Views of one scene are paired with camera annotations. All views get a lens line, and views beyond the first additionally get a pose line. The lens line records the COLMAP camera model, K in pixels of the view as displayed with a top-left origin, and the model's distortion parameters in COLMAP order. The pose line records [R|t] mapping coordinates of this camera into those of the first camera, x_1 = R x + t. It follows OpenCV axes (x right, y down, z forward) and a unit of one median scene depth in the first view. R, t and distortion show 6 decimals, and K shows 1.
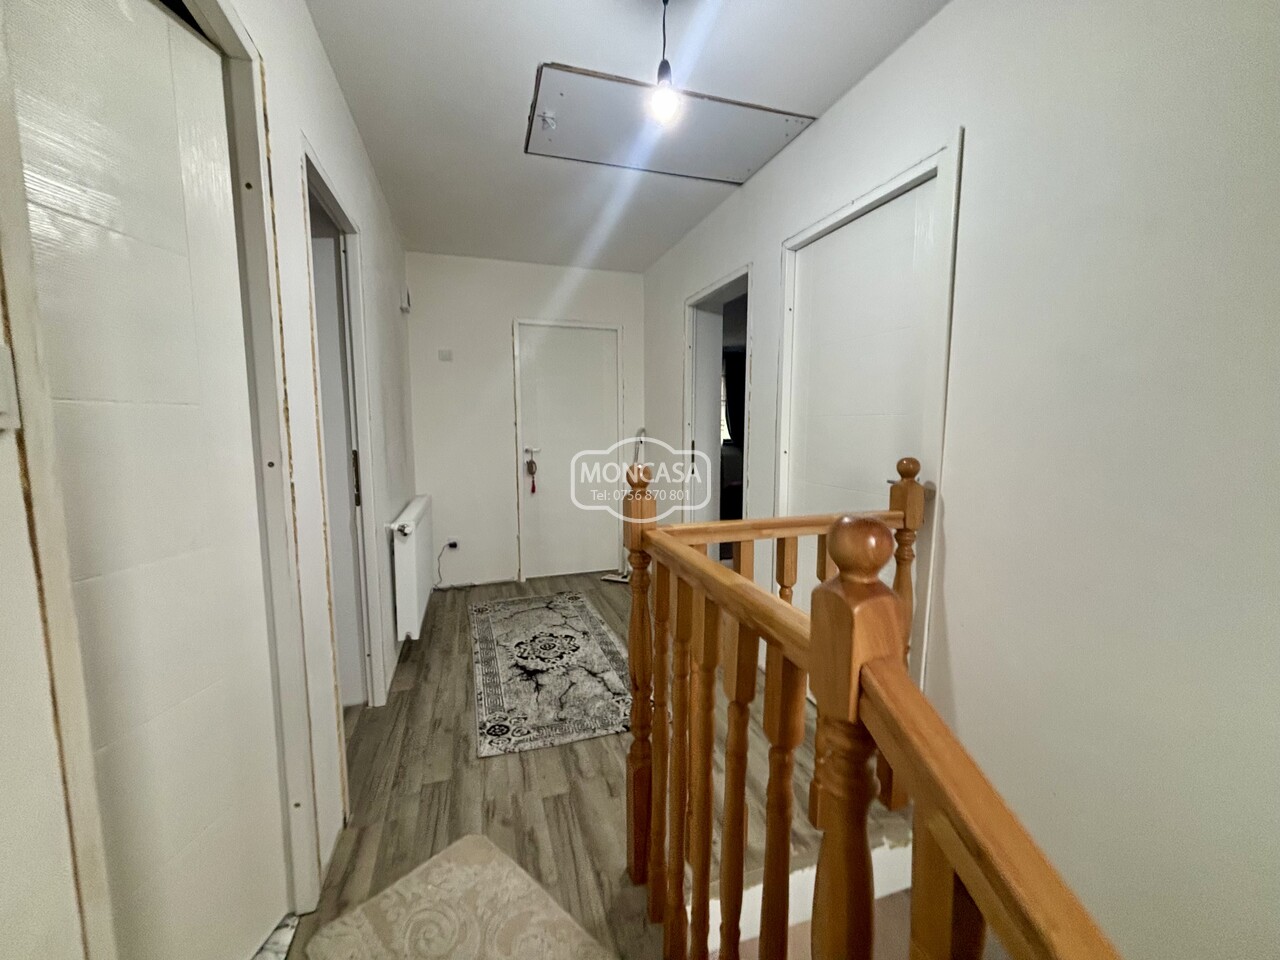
lens RADIAL K [[512.5, 0, 637.1], [0, 512.5, 476.9], [0, 0, 1]] dist [-0.004717, 0.001203]
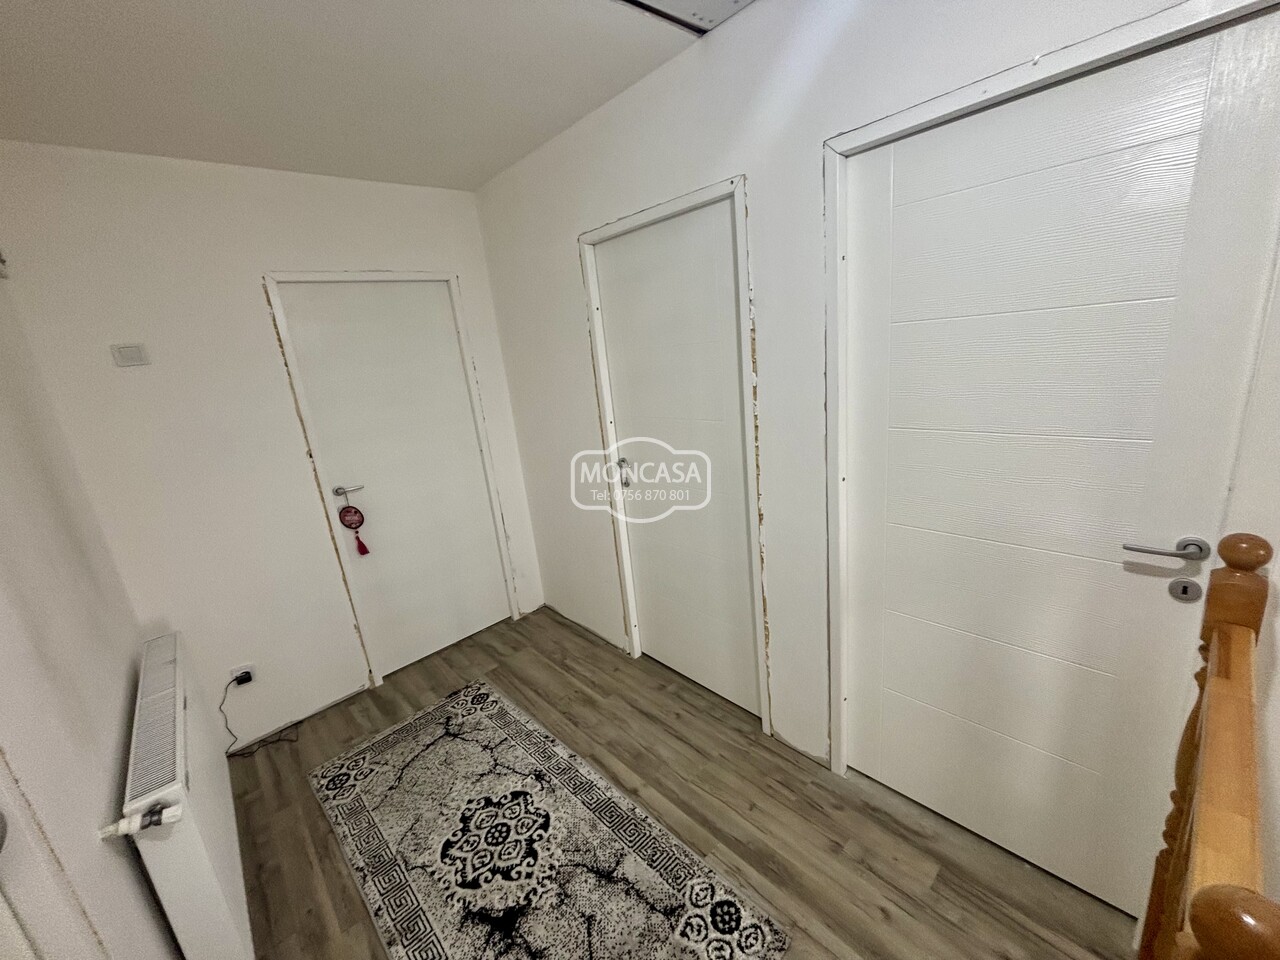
lens RADIAL K [[512.5, 0, 634.2], [0, 512.5, 478.5], [0, 0, 1]] dist [-0.004717, 0.001203]
pose [[0.905102, -0.196660, 0.376982, -0.177052], [0.144281, 0.976057, 0.162772, -0.168060], [-0.399966, -0.092934, 0.911806, 0.421212]]
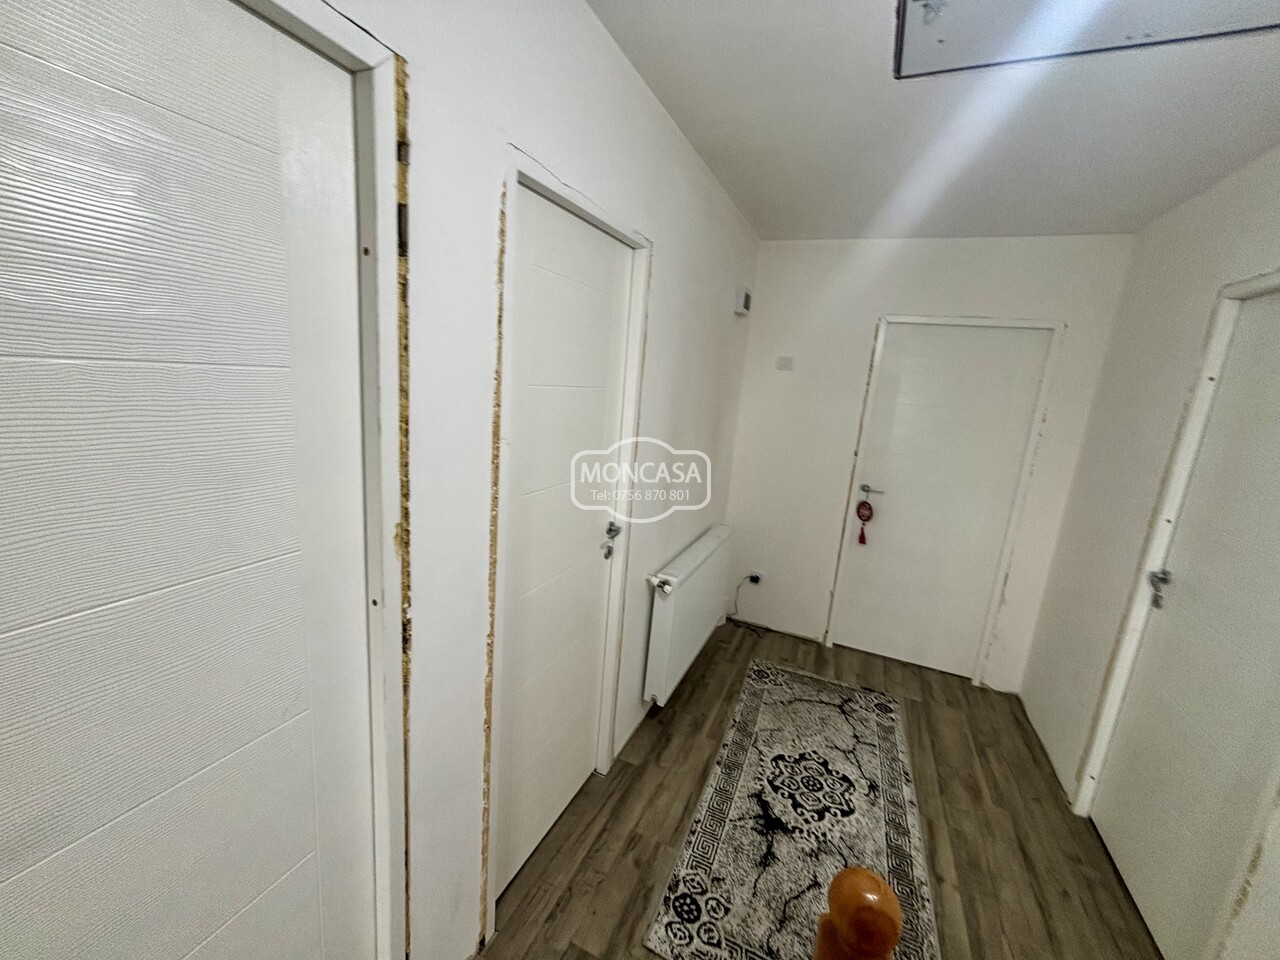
lens RADIAL K [[512.5, 0, 639.3], [0, 512.5, 477.8], [0, 0, 1]] dist [-0.004717, 0.001203]
pose [[0.743899, 0.193660, -0.639617, 0.027899], [-0.150869, 0.981050, 0.121571, -0.158619], [0.651040, 0.006062, 0.759020, 0.279143]]
